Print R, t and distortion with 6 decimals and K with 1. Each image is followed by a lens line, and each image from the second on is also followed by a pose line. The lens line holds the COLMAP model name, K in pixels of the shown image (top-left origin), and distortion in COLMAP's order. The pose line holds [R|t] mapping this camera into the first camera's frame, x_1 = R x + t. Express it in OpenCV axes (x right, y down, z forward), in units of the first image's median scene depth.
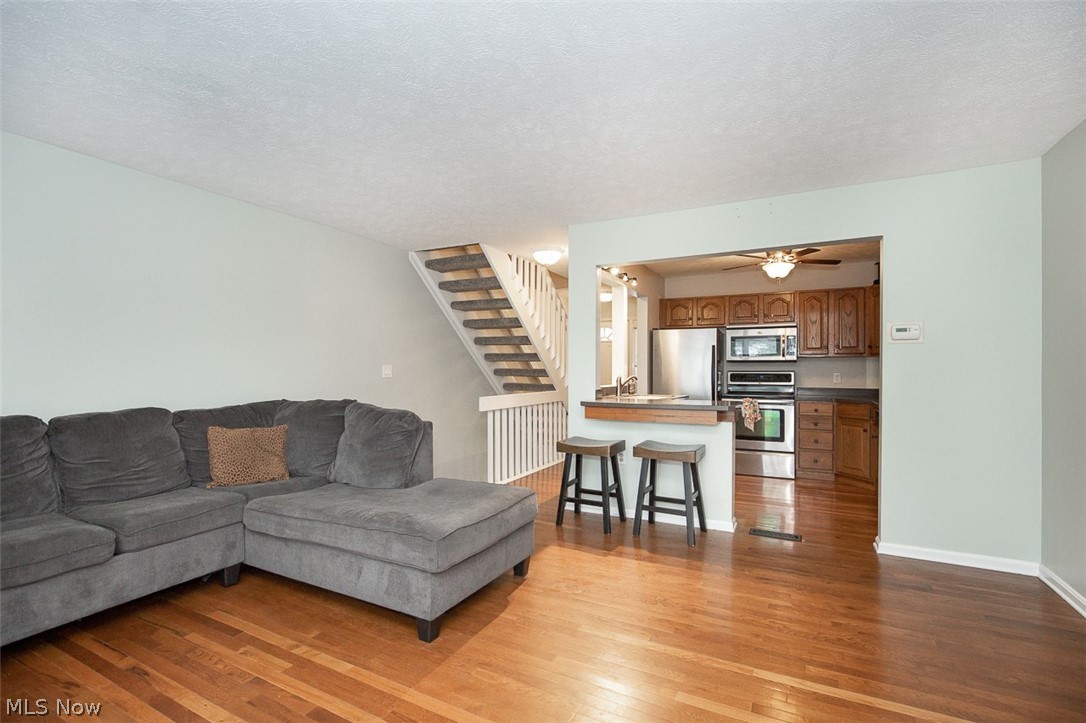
lens RADIAL K [[502.0, 0, 547.0], [0, 502.0, 366.0], [0, 0, 1]] dist [-0.005103, -0.000260]
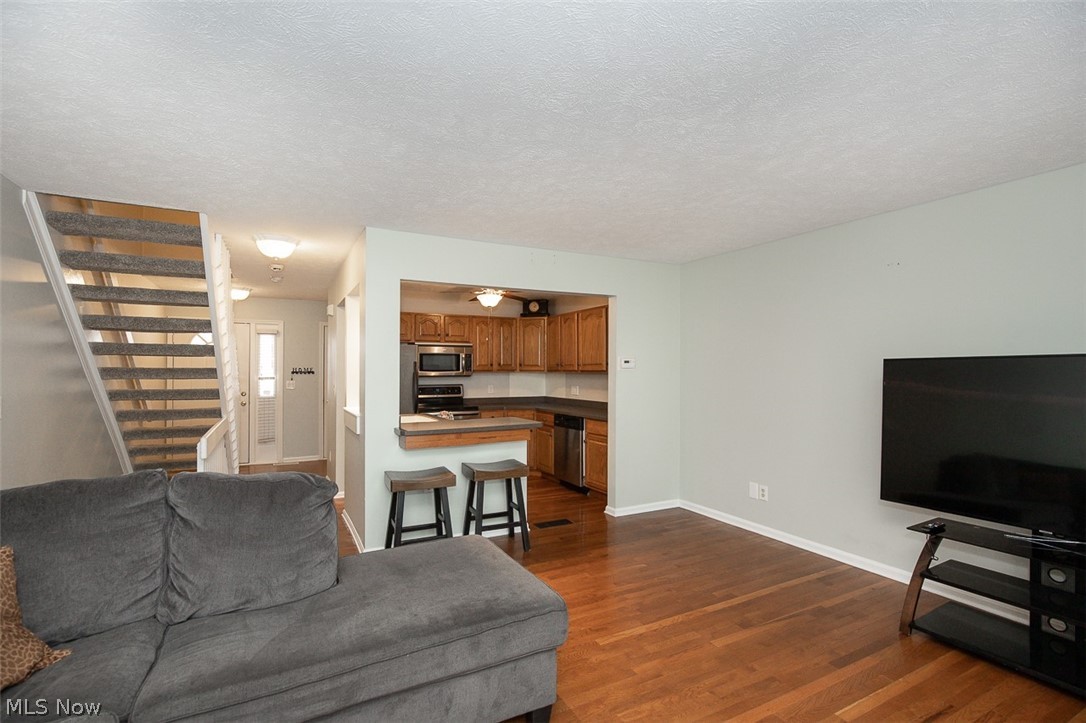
lens RADIAL K [[502.0, 0, 547.0], [0, 502.0, 366.1], [0, 0, 1]] dist [-0.005103, -0.000260]
pose [[0.577081, 0.004566, 0.816674, -0.539212], [-0.002429, 0.999990, -0.003874, -0.044457], [-0.816683, 0.000252, 0.577086, 0.284239]]
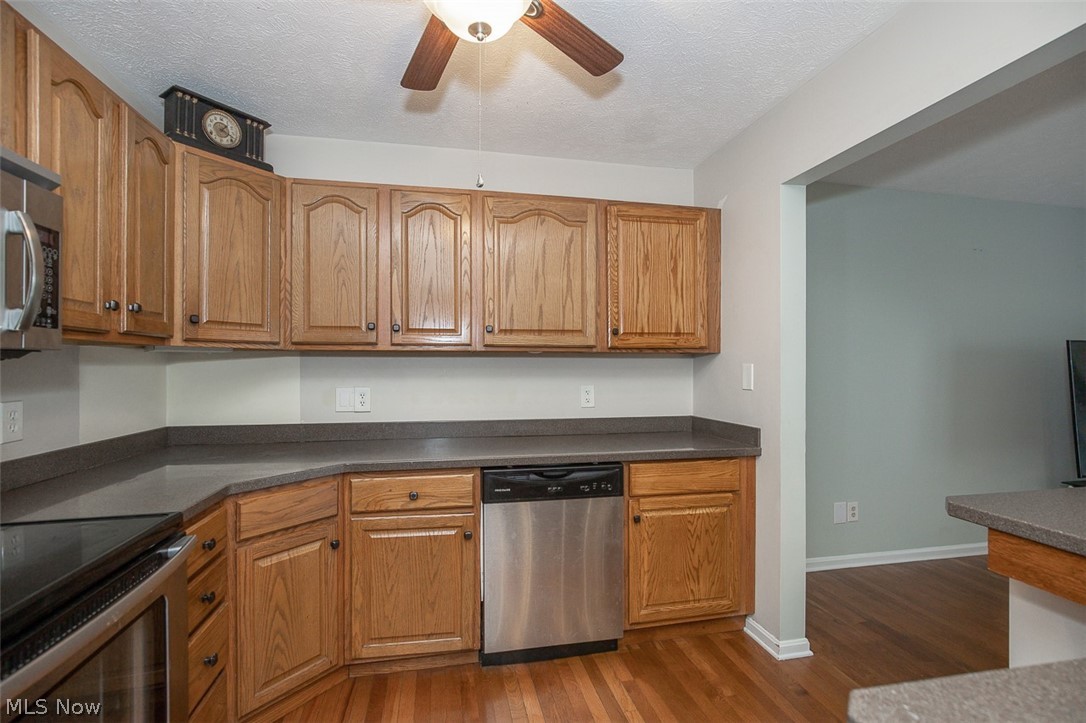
lens RADIAL K [[502.0, 0, 544.3], [0, 502.0, 363.6], [0, 0, 1]] dist [-0.005103, -0.000260]
pose [[-0.630008, 0.002705, 0.776584, 0.258031], [-0.007083, 0.999932, -0.009229, -0.012011], [-0.776557, -0.011315, -0.629946, 1.403016]]
